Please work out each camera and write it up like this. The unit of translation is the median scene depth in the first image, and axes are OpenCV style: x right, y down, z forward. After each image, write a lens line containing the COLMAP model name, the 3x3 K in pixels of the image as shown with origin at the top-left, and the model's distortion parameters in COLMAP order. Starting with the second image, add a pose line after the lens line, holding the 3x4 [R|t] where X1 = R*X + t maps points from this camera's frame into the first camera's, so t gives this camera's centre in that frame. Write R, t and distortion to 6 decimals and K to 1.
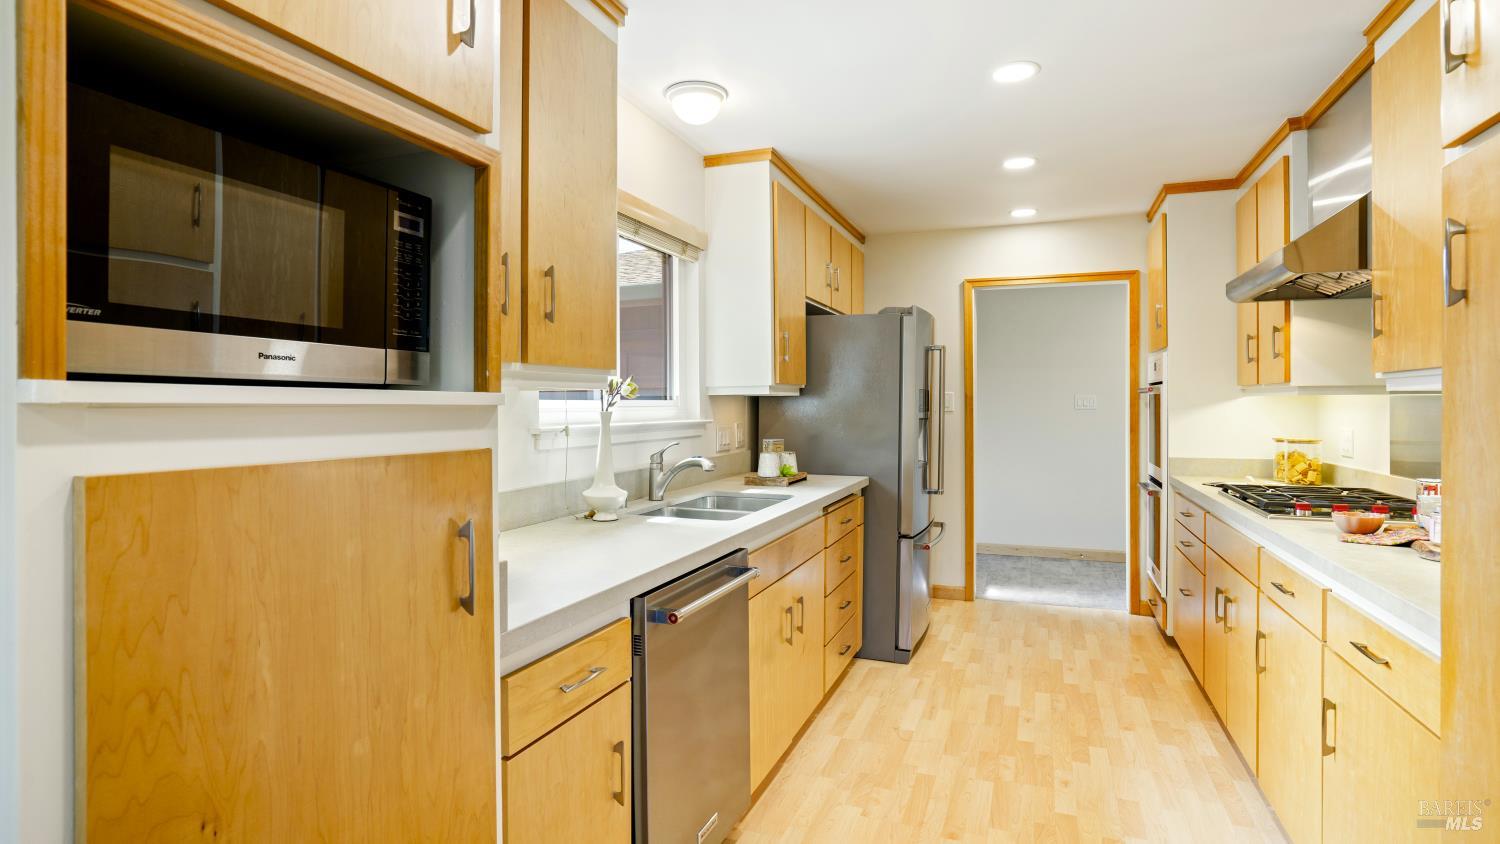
lens RADIAL K [[739.4, 0, 758.9], [0, 739.4, 404.5], [0, 0, 1]] dist [-0.018251, 0.002407]
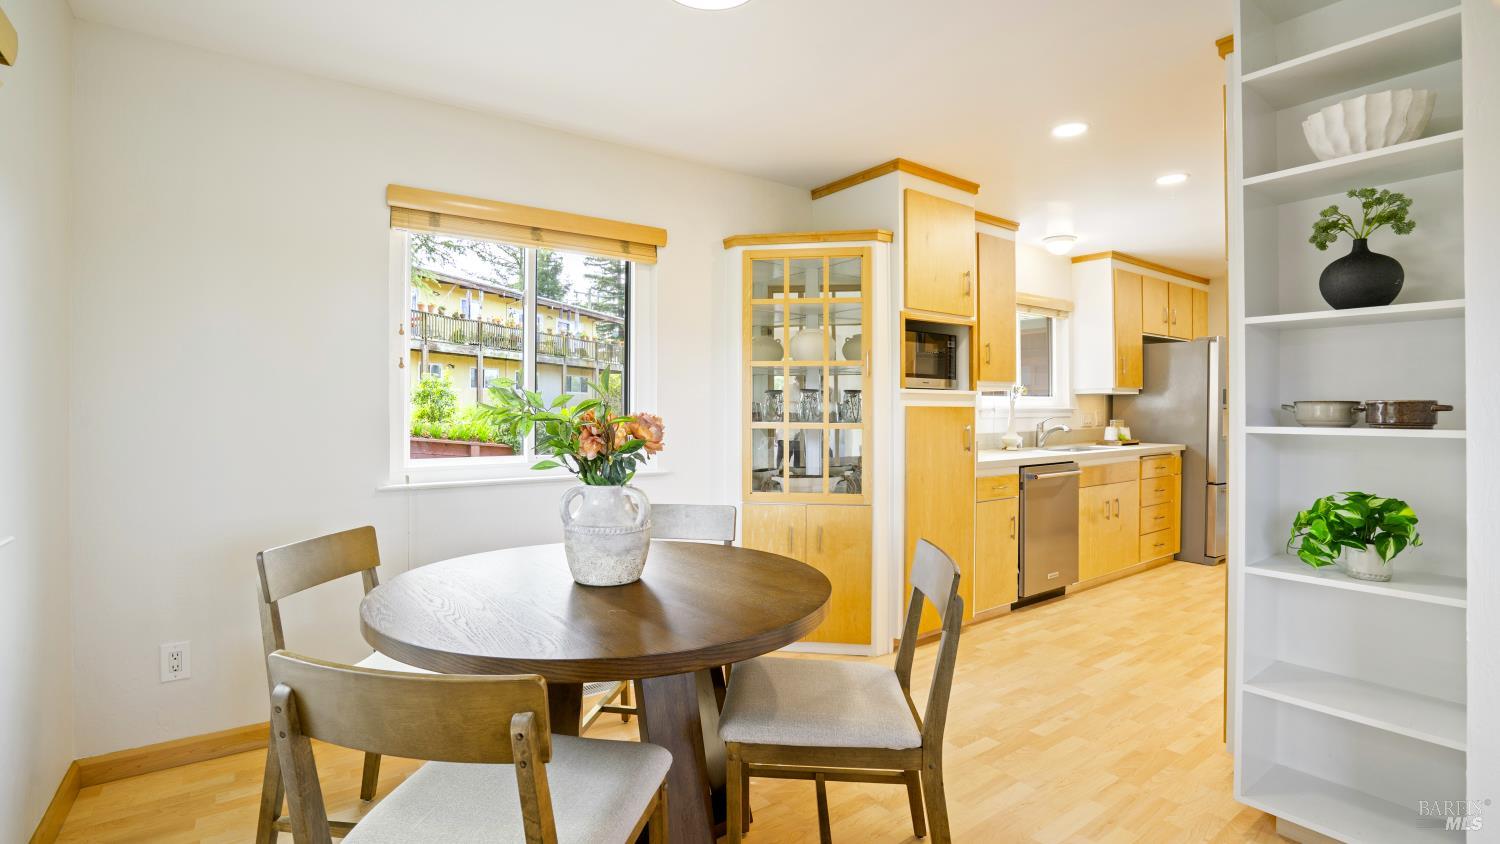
lens RADIAL K [[689.5, 0, 755.1], [0, 689.5, 410.1], [0, 0, 1]] dist [-0.045689, 0.004979]
pose [[0.835928, 0.002916, -0.548832, 0.219873], [-0.001447, 0.999994, 0.003109, 0.026309], [0.548838, -0.001805, 0.835927, -0.906253]]
